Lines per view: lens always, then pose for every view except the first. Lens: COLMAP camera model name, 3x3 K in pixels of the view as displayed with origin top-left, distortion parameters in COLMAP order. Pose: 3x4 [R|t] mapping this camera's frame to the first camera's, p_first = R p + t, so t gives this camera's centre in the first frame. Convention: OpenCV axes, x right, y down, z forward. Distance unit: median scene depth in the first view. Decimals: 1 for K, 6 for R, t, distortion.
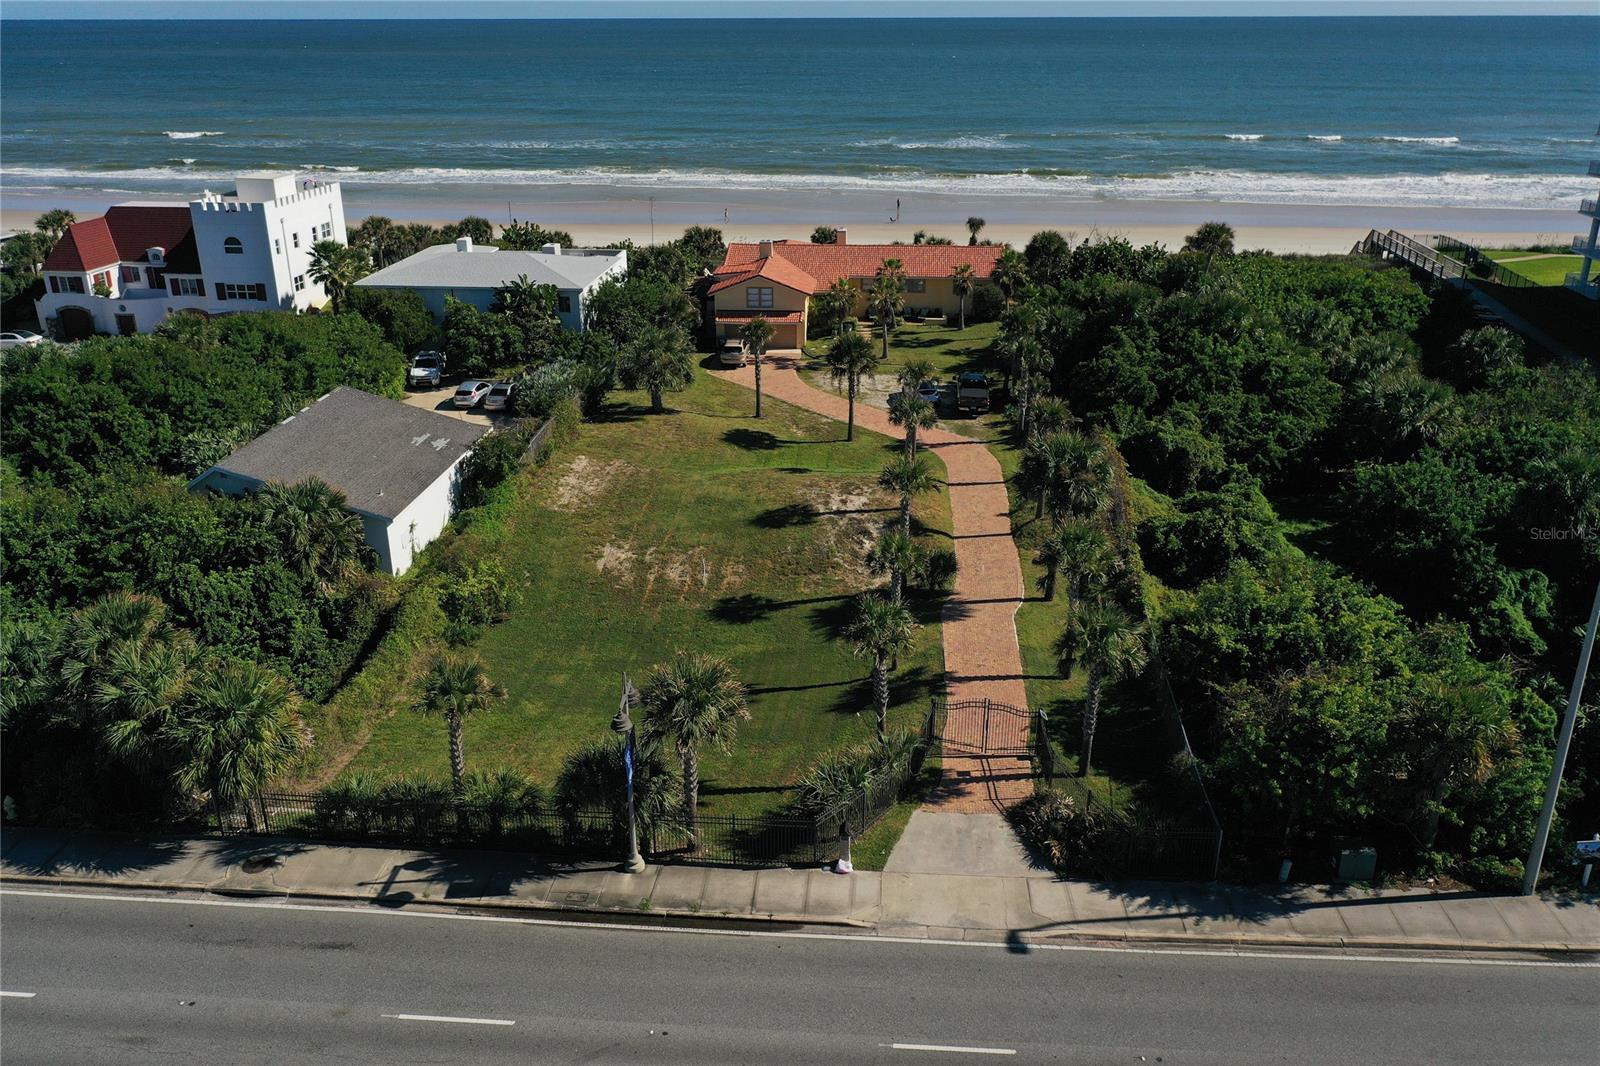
lens RADIAL K [[1281.9, 0, 800.0], [0, 1281.9, 533.0], [0, 0, 1]] dist [0.005465, 0.000733]
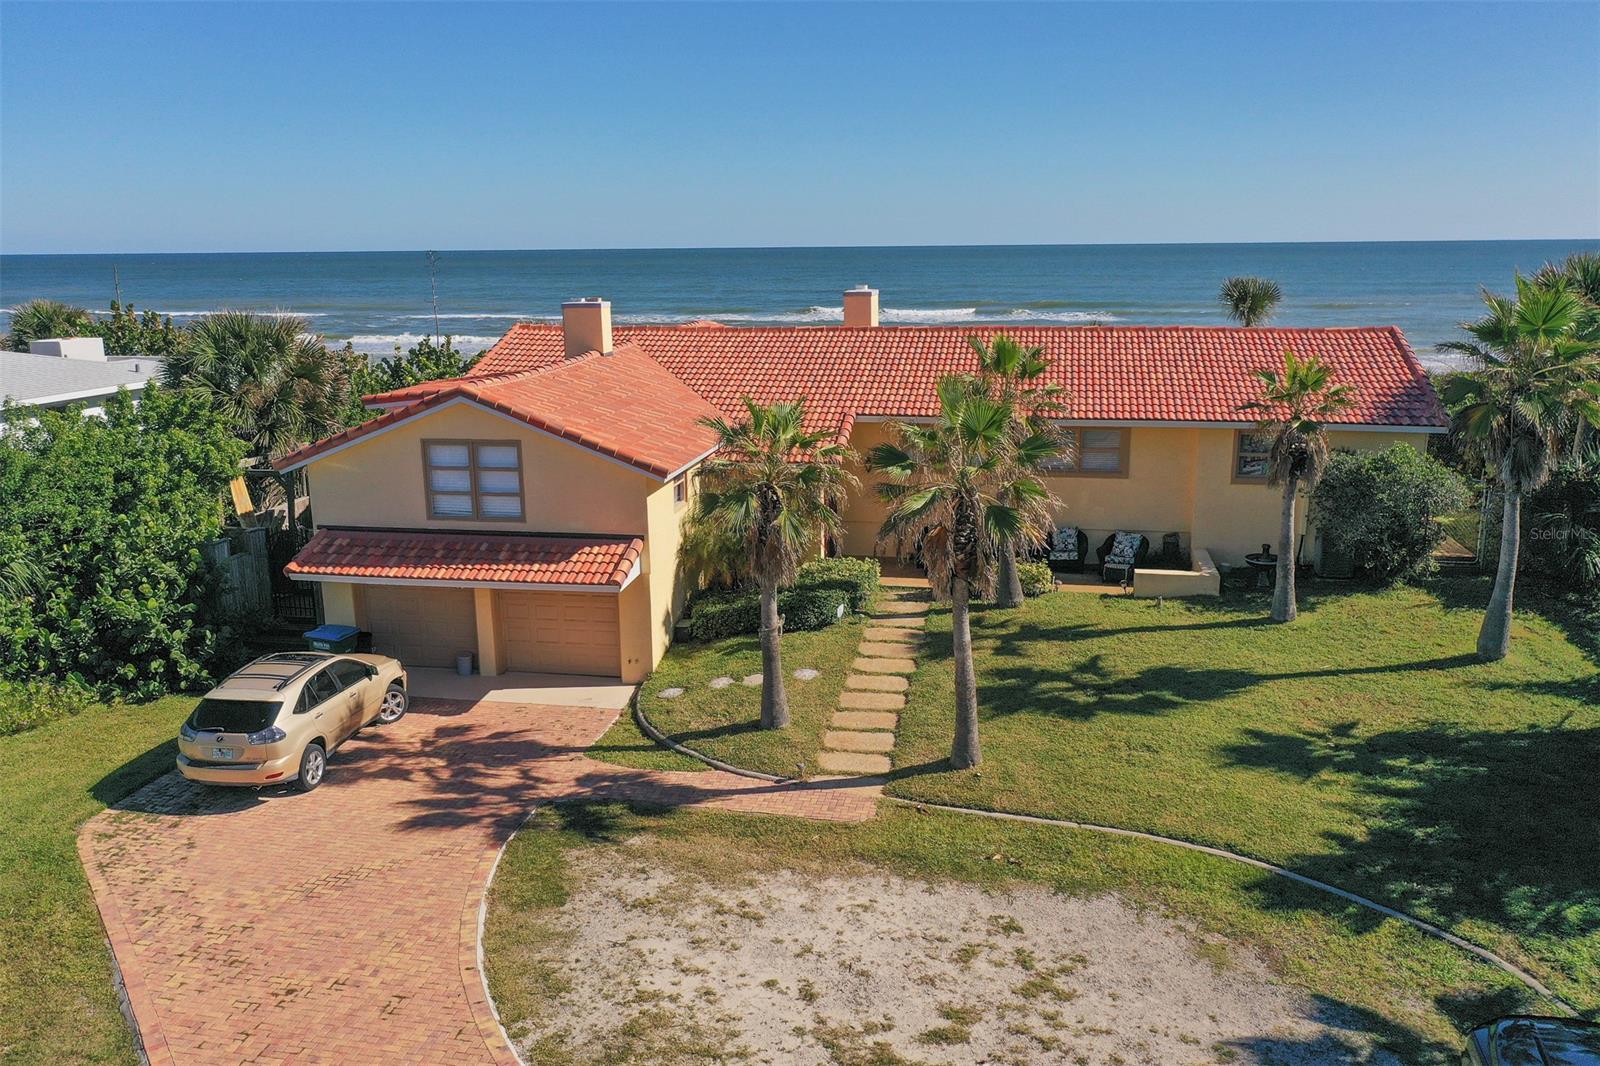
lens RADIAL K [[1281.9, 0, 800.0], [0, 1281.9, 533.0], [0, 0, 1]] dist [0.005465, 0.000733]
pose [[0.993999, 0.020824, -0.107384, 0.060214], [-0.037043, 0.987789, -0.151331, -0.137755], [0.102922, 0.154401, 0.982633, 0.760466]]
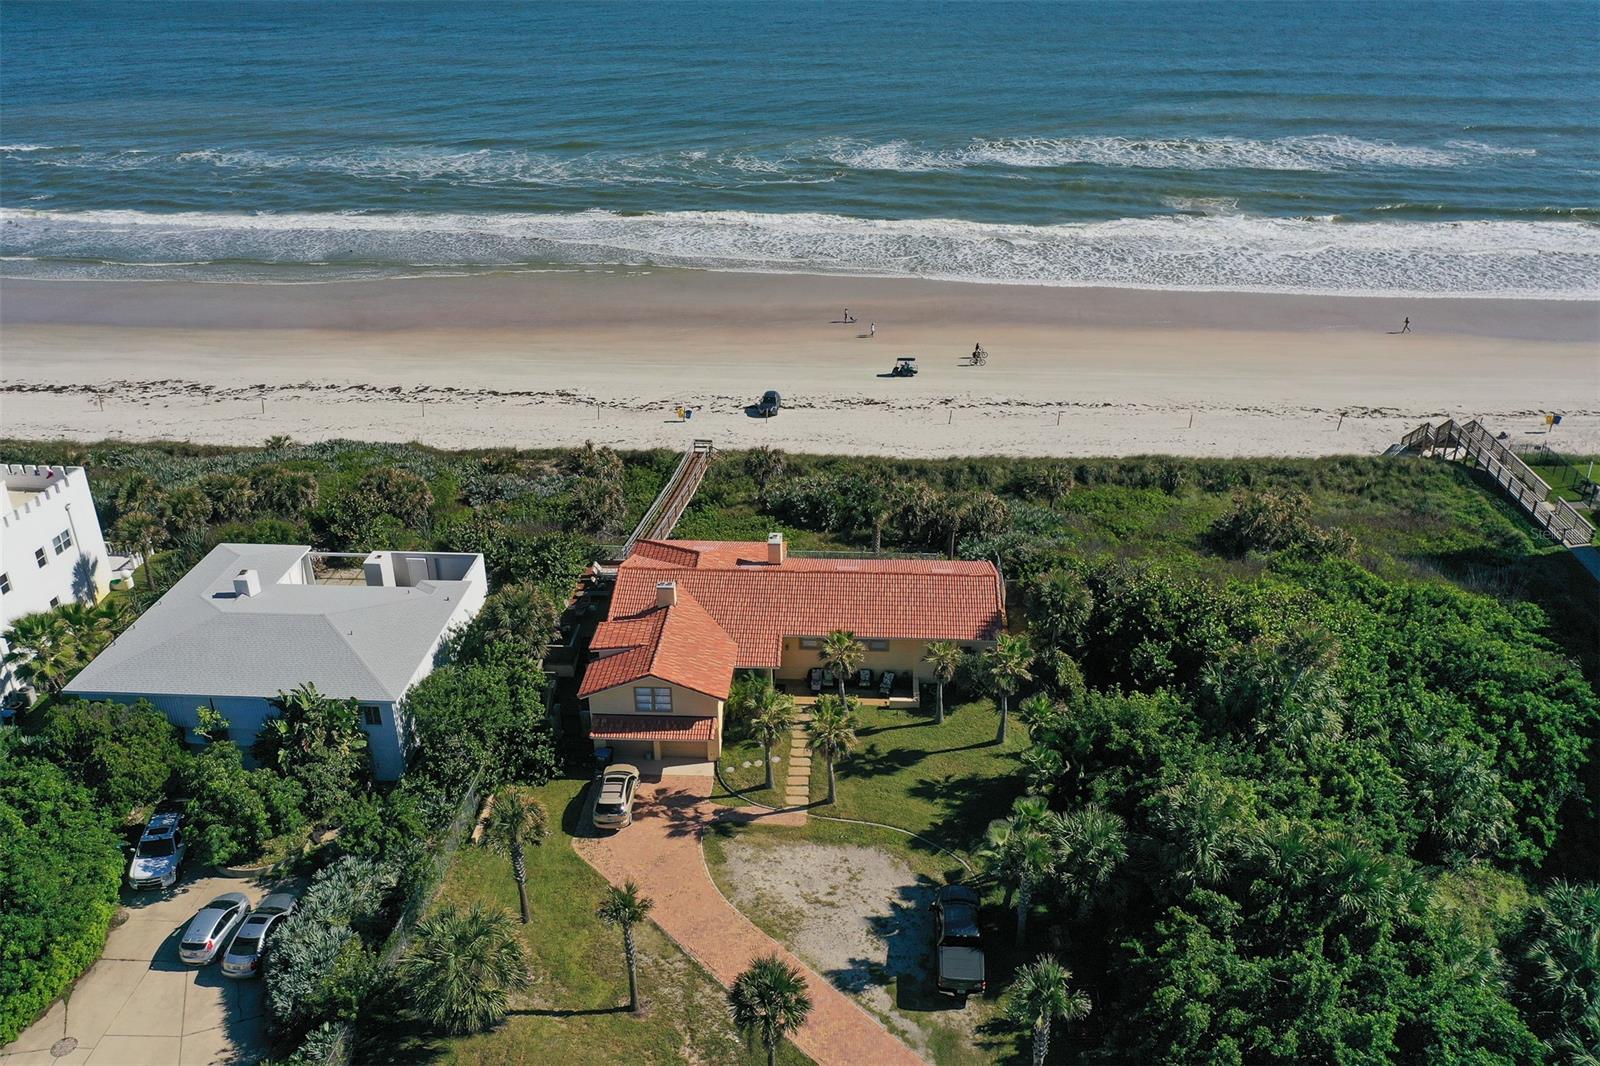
lens RADIAL K [[1281.9, 0, 800.0], [0, 1281.9, 533.0], [0, 0, 1]] dist [0.005465, 0.000733]
pose [[0.999789, -0.011834, 0.016766, 0.038730], [0.010701, 0.997754, 0.066131, -0.320174], [-0.017511, -0.065937, 0.997670, 0.303807]]
